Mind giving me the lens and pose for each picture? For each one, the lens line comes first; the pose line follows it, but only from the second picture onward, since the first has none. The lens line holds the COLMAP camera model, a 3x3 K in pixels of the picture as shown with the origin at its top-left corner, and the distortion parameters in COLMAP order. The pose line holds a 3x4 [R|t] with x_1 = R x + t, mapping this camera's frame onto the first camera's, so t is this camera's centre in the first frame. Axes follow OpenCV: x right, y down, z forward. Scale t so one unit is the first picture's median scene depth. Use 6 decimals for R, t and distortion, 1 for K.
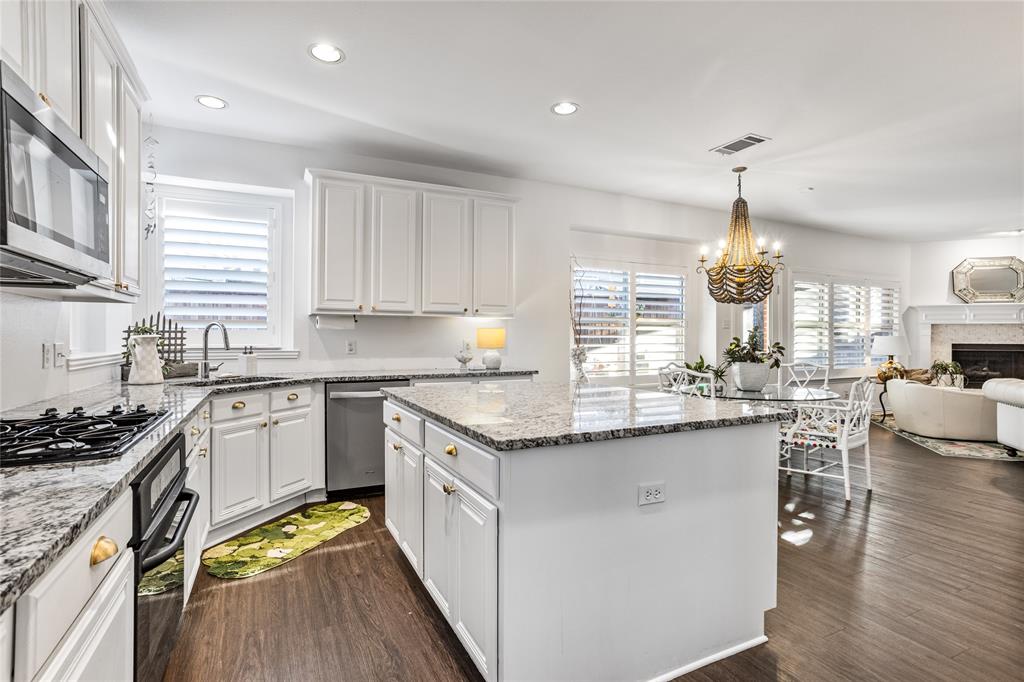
lens RADIAL K [[501.4, 0, 512.3], [0, 501.4, 342.4], [0, 0, 1]] dist [-0.002693, -0.000152]
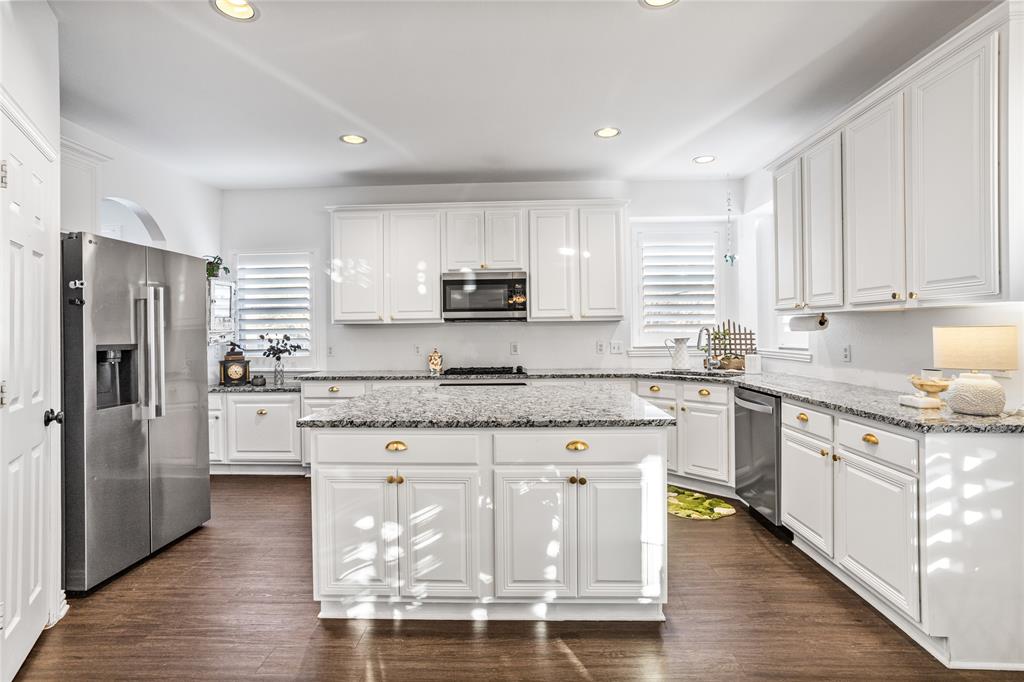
lens RADIAL K [[501.4, 0, 510.9], [0, 501.4, 334.2], [0, 0, 1]] dist [-0.002693, -0.000152]
pose [[-0.462436, 0.007420, -0.886622, 0.742329], [0.004074, 0.999972, 0.006244, -0.031606], [0.886643, -0.000725, -0.462453, 1.081204]]
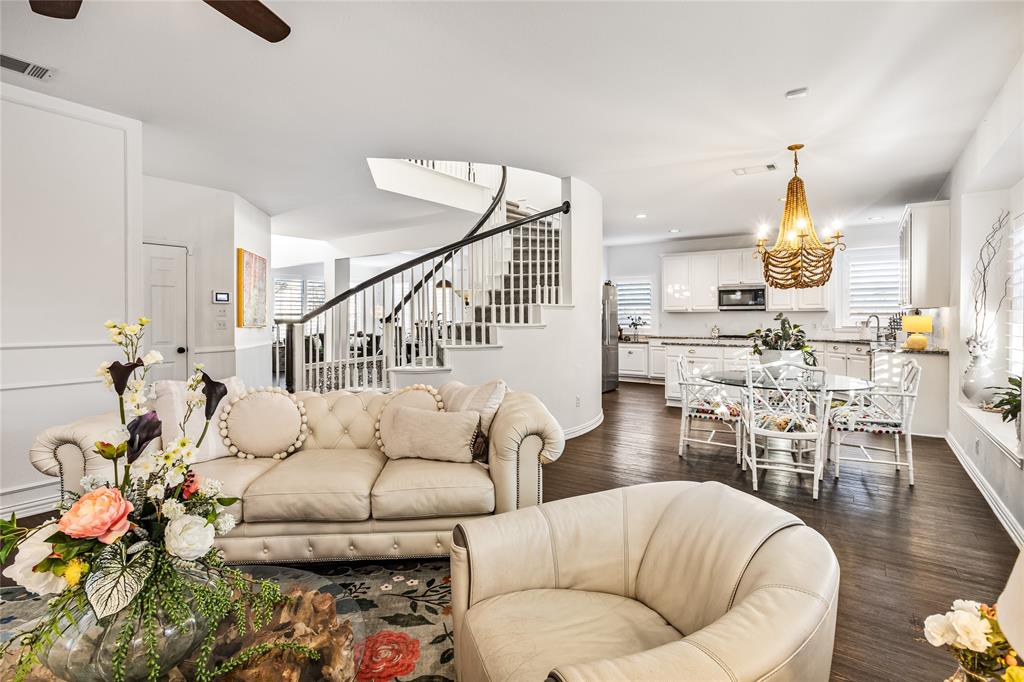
lens RADIAL K [[501.4, 0, 515.0], [0, 501.4, 320.8], [0, 0, 1]] dist [-0.002693, -0.000152]
pose [[-0.872018, 0.002725, -0.489466, 1.807978], [-0.004535, 0.999897, 0.013647, -0.036969], [0.489452, 0.014120, -0.871916, 2.024821]]
